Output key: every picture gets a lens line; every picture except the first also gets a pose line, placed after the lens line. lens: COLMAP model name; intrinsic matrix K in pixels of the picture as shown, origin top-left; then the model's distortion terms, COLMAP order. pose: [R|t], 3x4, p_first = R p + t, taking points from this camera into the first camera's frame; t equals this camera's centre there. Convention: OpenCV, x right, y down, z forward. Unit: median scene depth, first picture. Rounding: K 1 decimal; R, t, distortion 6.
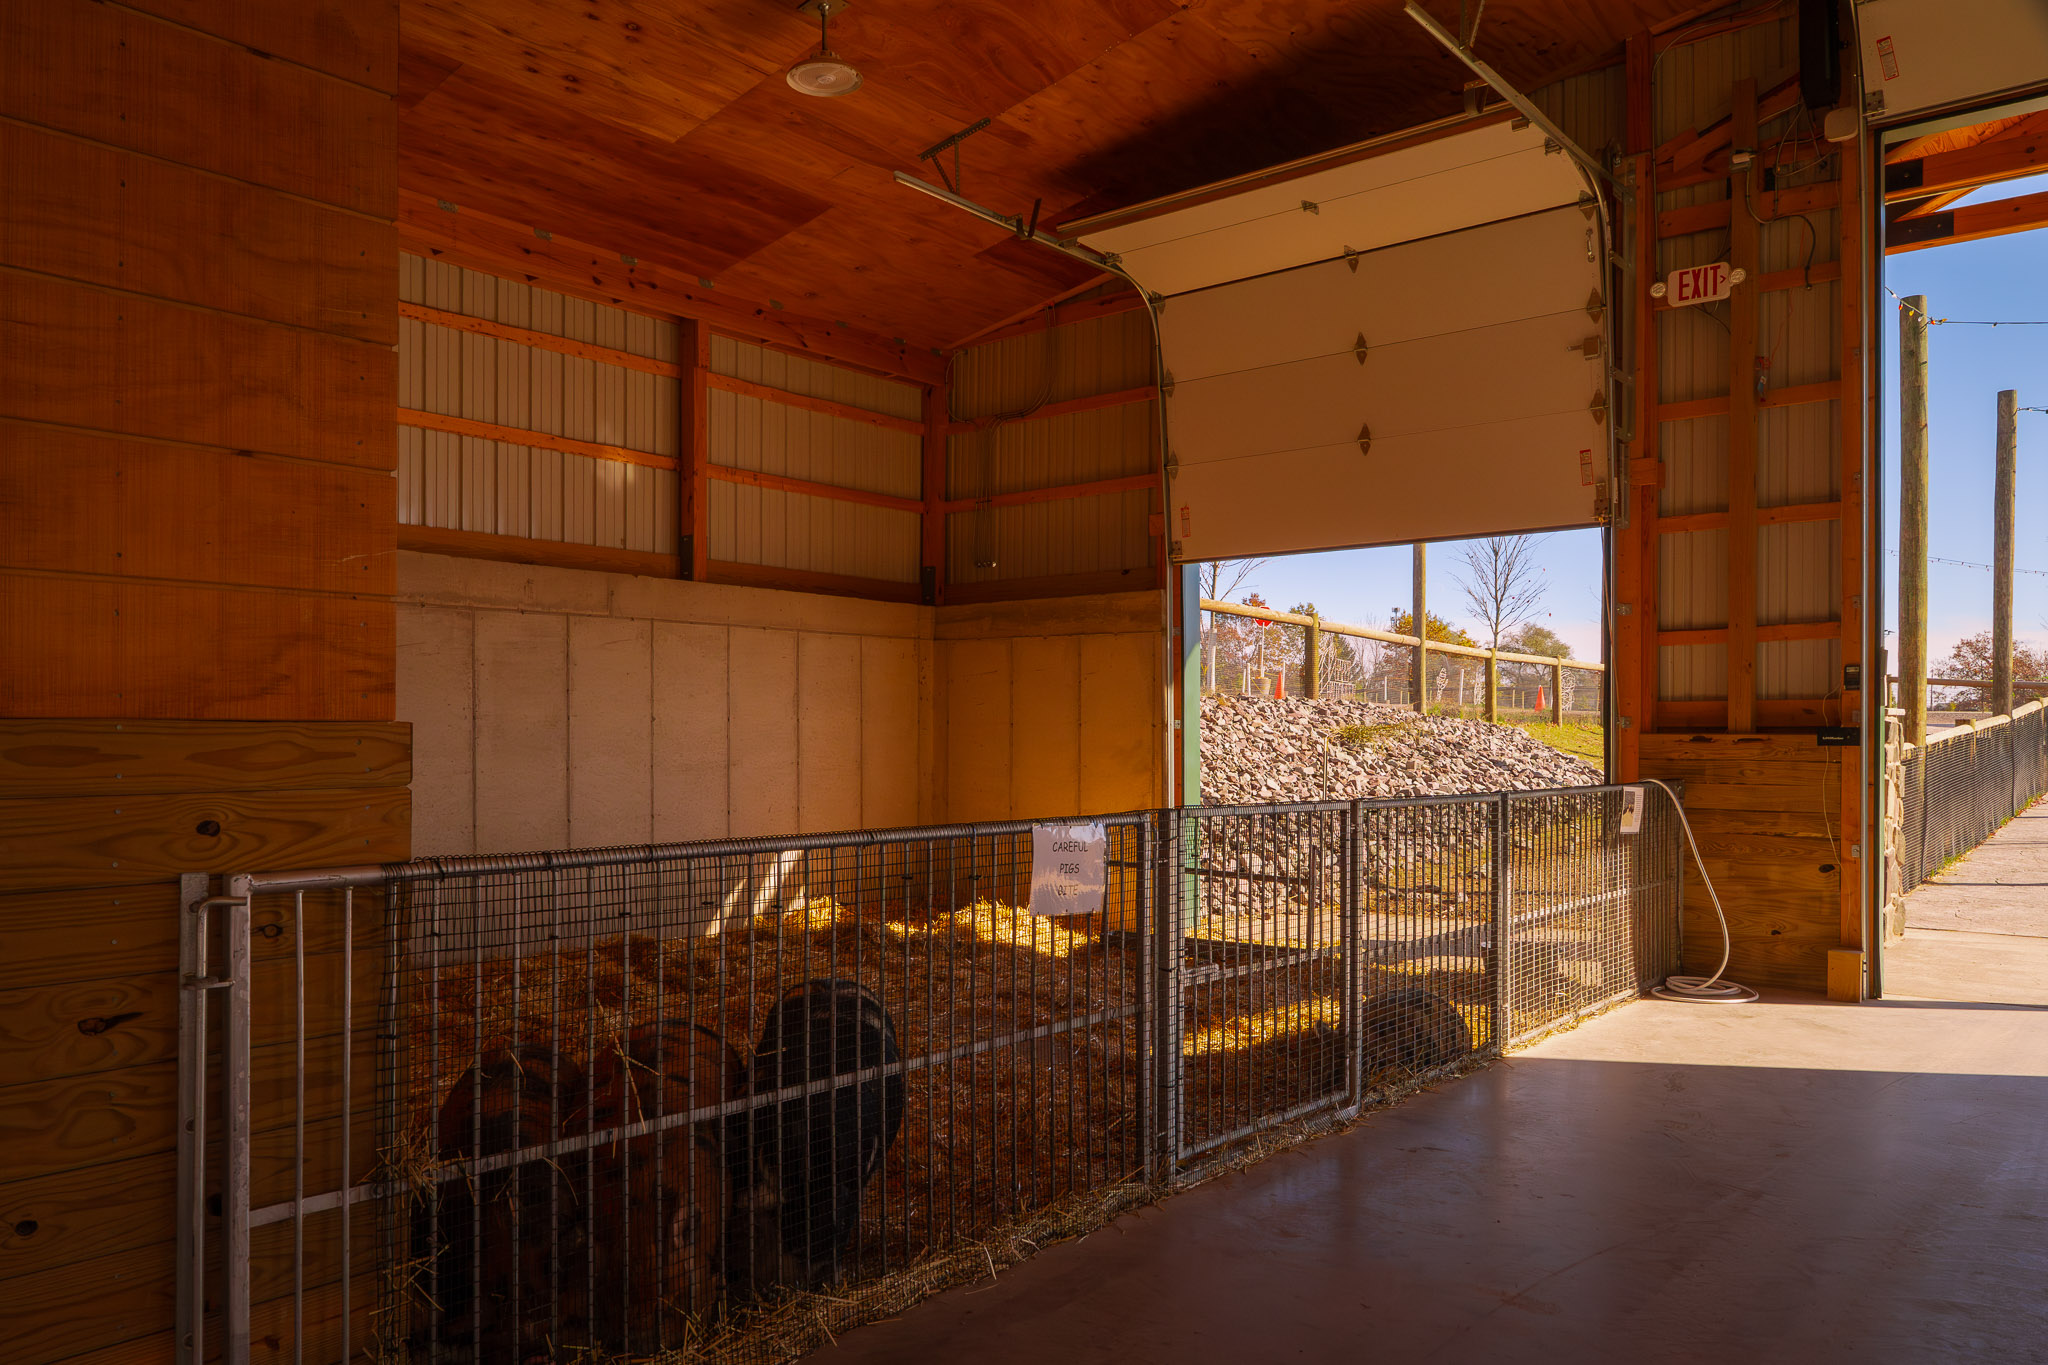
lens RADIAL K [[1453.4, 0, 964.3], [0, 1453.4, 743.1], [0, 0, 1]] dist [-0.007417, -0.002554]
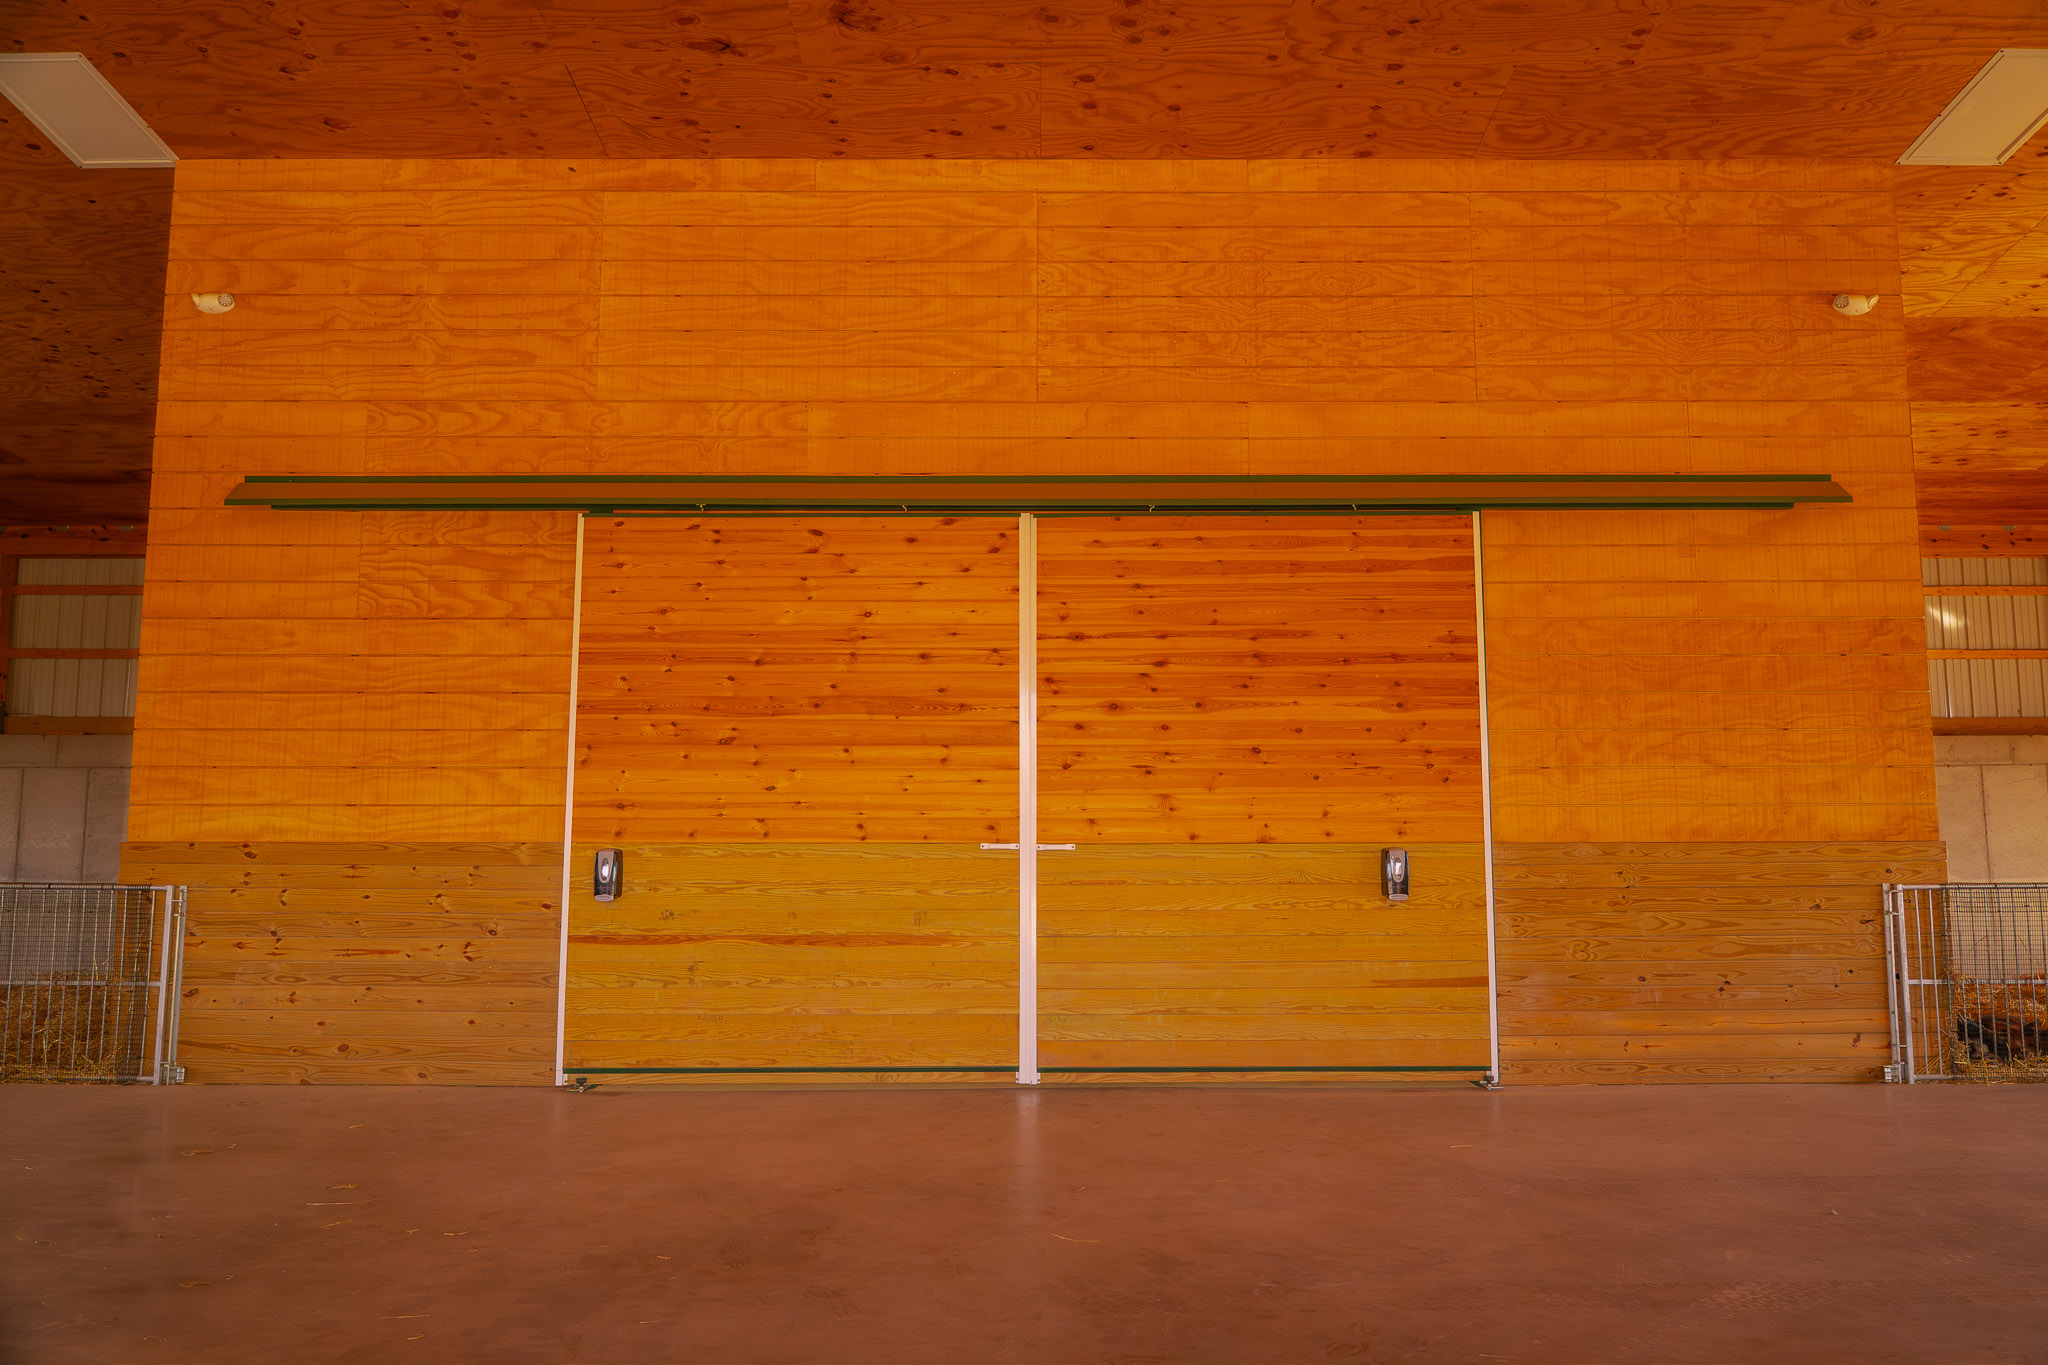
lens RADIAL K [[1408.4, 0, 1038.3], [0, 1408.4, 682.9], [0, 0, 1]] dist [0.000298, -0.011417]
pose [[0.661529, -0.086591, -0.744903, 0.703273], [-0.002388, 0.993063, -0.117559, 0.009127], [0.749916, 0.079548, 0.656733, -2.820305]]
